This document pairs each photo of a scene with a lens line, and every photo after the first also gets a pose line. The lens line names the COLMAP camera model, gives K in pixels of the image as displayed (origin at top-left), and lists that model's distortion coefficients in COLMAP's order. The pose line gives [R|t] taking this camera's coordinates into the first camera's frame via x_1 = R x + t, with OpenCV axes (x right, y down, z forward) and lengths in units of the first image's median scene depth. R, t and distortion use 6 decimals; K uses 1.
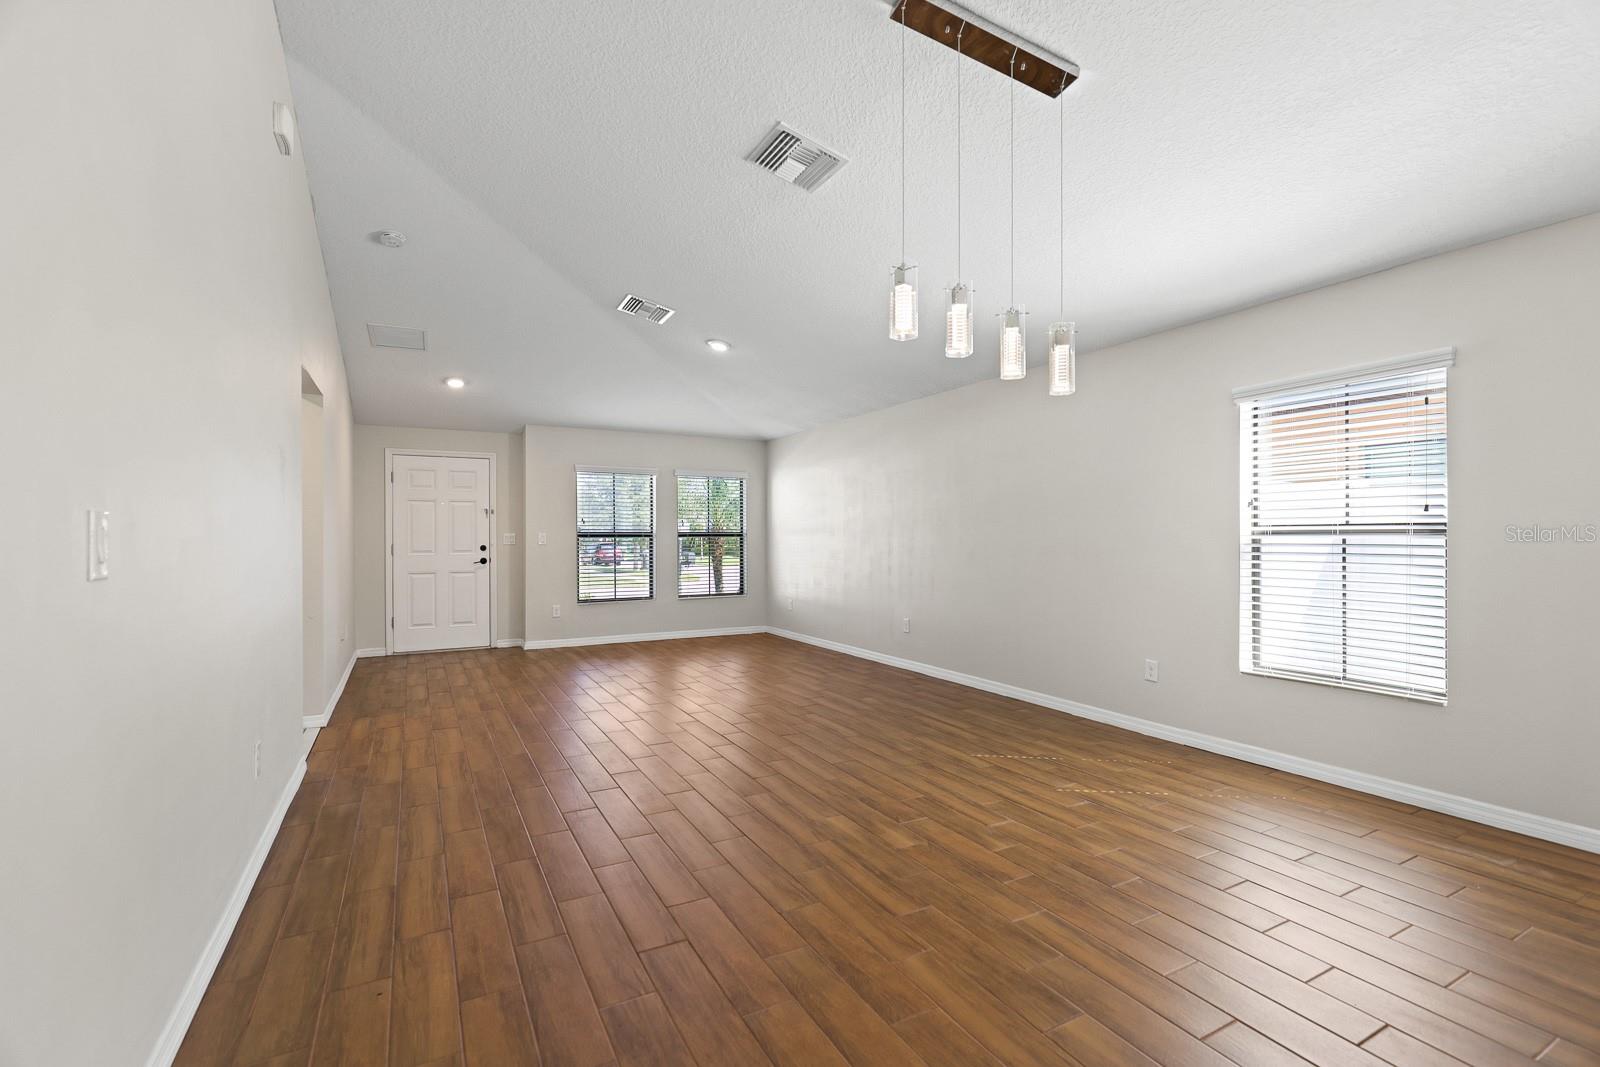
lens RADIAL K [[720.8, 0, 807.5], [0, 720.8, 534.5], [0, 0, 1]] dist [0.011581, 0.000359]
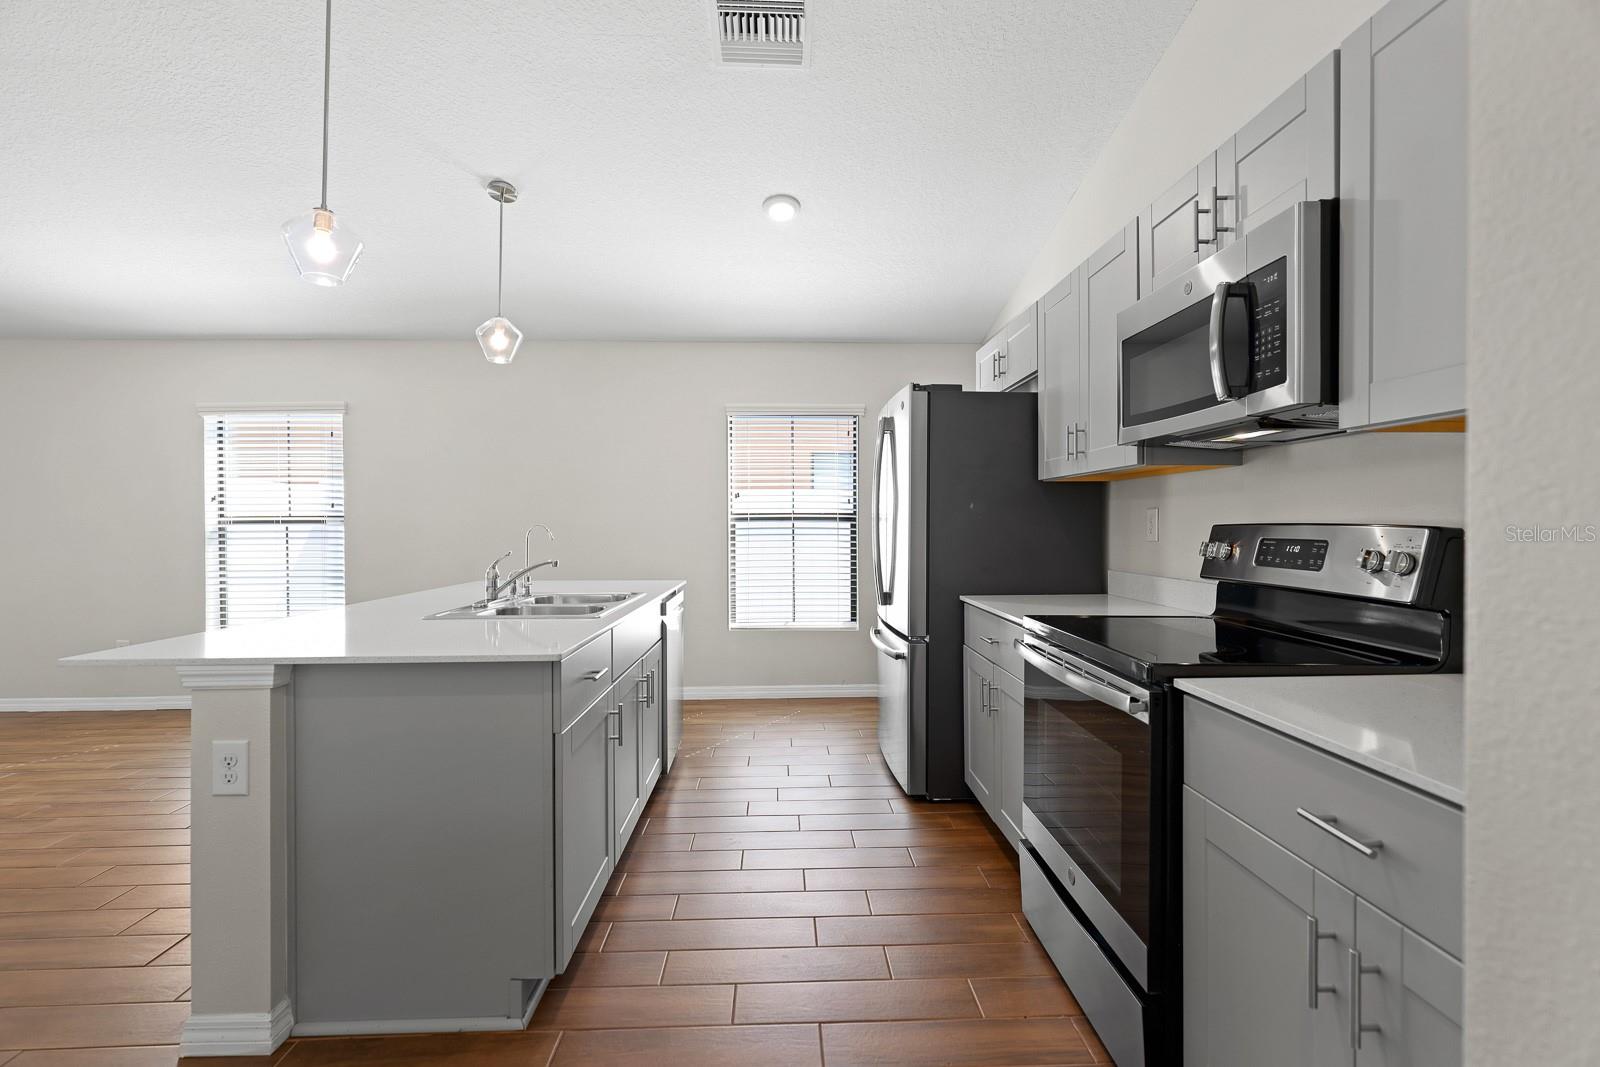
lens RADIAL K [[722.0, 0, 807.8], [0, 722.0, 527.8], [0, 0, 1]] dist [0.002422, 0.000067]
pose [[0.449526, -0.006183, 0.893246, -0.035344], [0.004100, 0.999980, 0.004859, 0.004879], [-0.893258, 0.001478, 0.449542, -0.458809]]
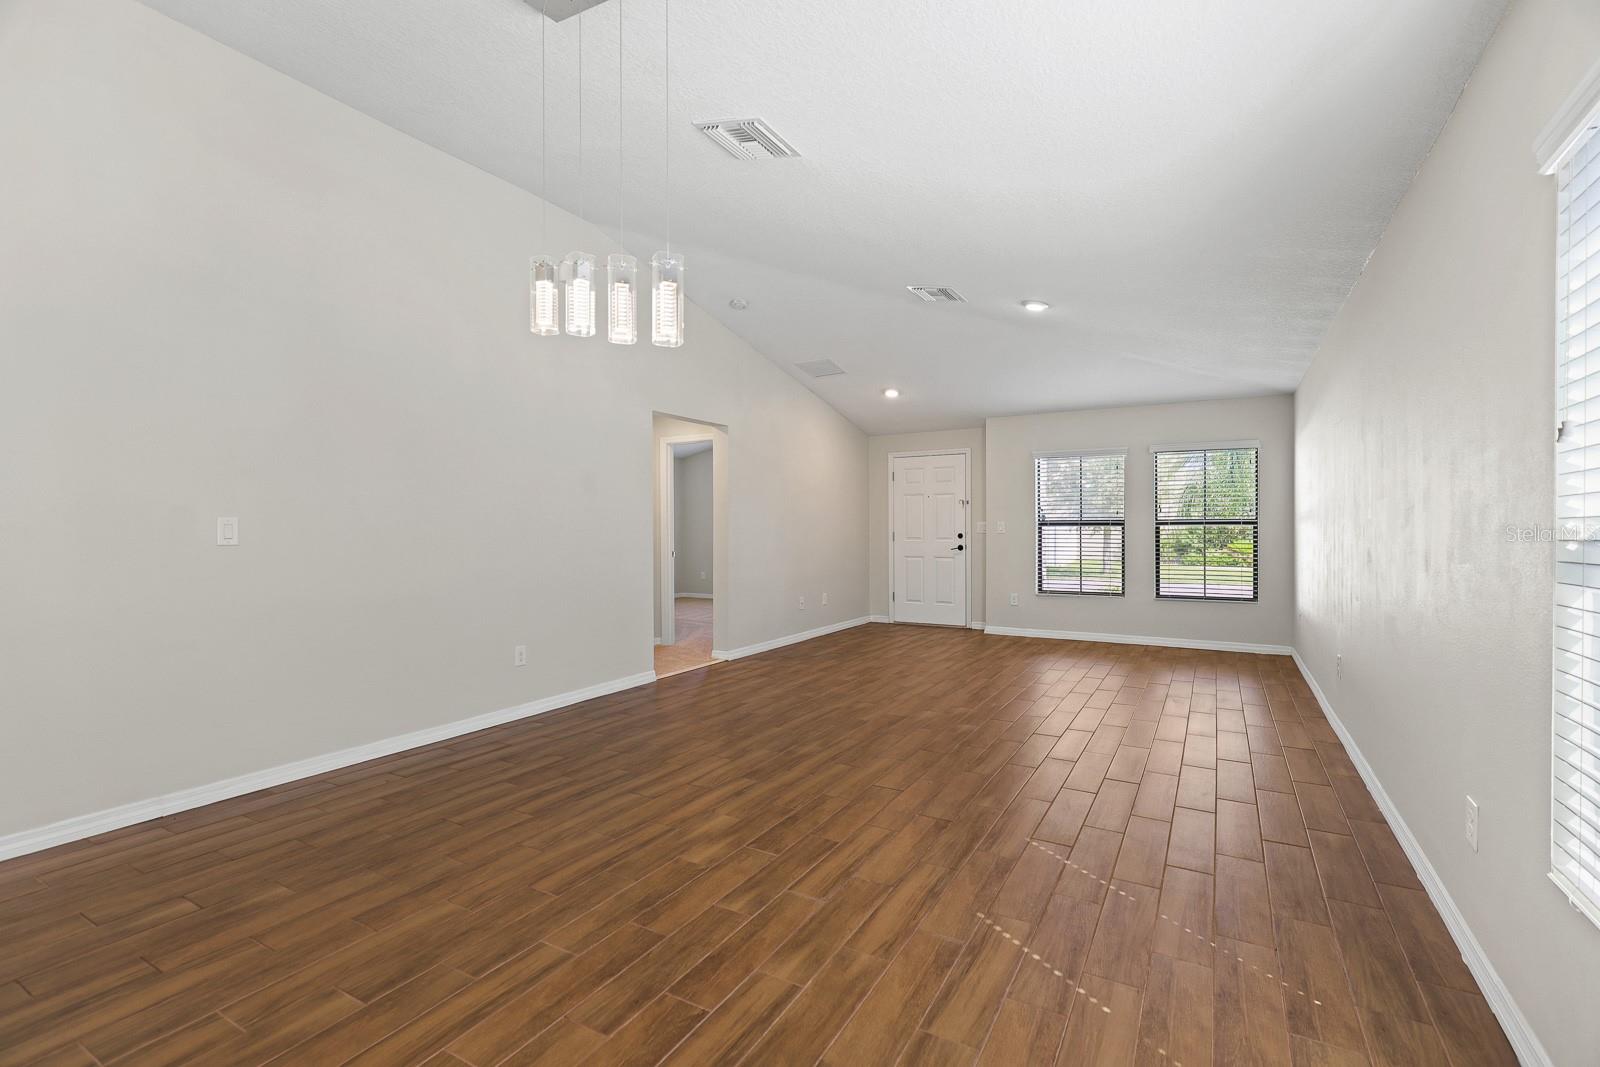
lens RADIAL K [[722.0, 0, 807.8], [0, 722.0, 527.8], [0, 0, 1]] dist [0.002422, 0.000067]
pose [[0.521233, -0.000133, -0.853415, 0.700045], [0.004998, 0.999983, 0.002896, 0.004325], [0.853400, -0.005775, 0.521225, 0.456354]]
